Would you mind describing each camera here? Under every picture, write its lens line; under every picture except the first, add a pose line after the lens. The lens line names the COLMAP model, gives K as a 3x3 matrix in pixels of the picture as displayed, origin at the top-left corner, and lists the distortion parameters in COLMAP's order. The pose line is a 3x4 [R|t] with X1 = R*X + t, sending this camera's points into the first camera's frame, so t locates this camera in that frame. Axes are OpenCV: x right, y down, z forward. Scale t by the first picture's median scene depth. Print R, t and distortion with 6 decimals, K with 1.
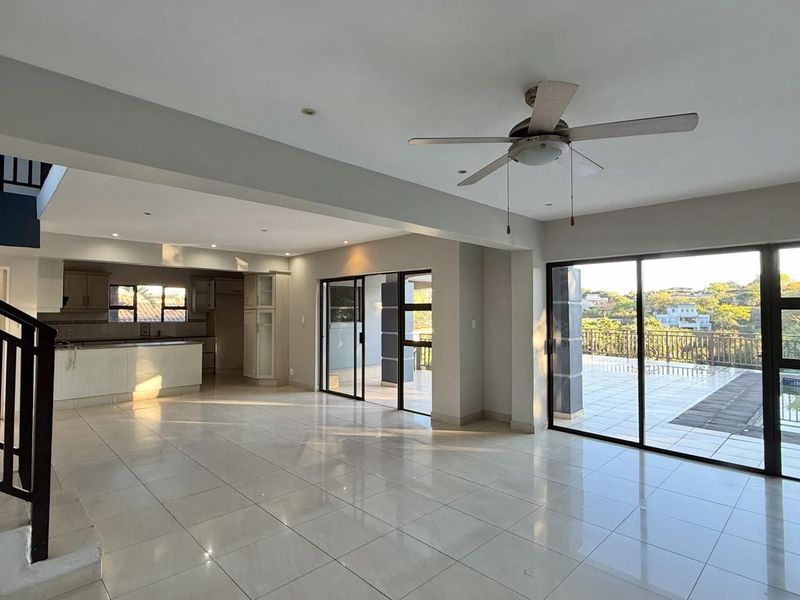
lens RADIAL K [[422.5, 0, 401.7], [0, 422.5, 300.4], [0, 0, 1]] dist [0.001357, -0.000501]
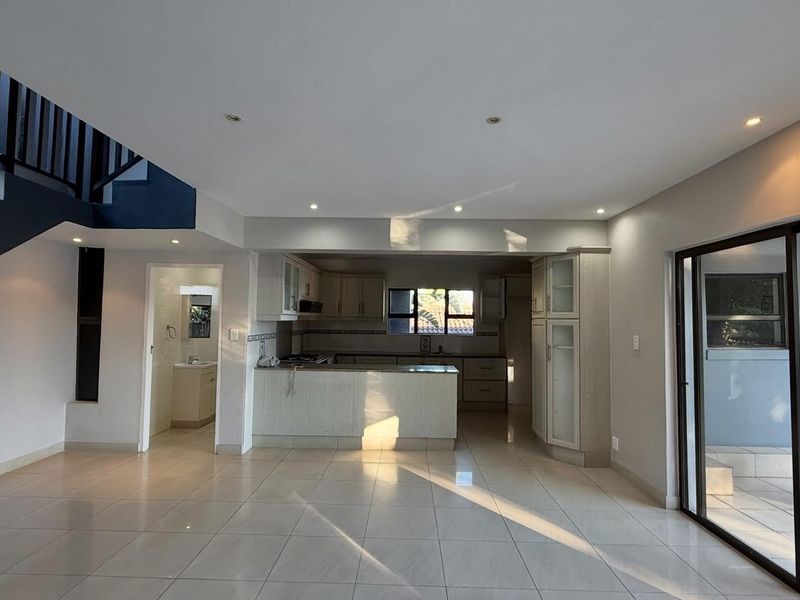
lens RADIAL K [[422.5, 0, 397.6], [0, 422.5, 301.9], [0, 0, 1]] dist [0.001357, -0.000501]
pose [[0.696216, -0.021319, -0.717516, -0.075579], [0.008073, 0.999728, -0.021871, 0.008761], [0.717787, 0.009434, 0.696198, 0.462349]]
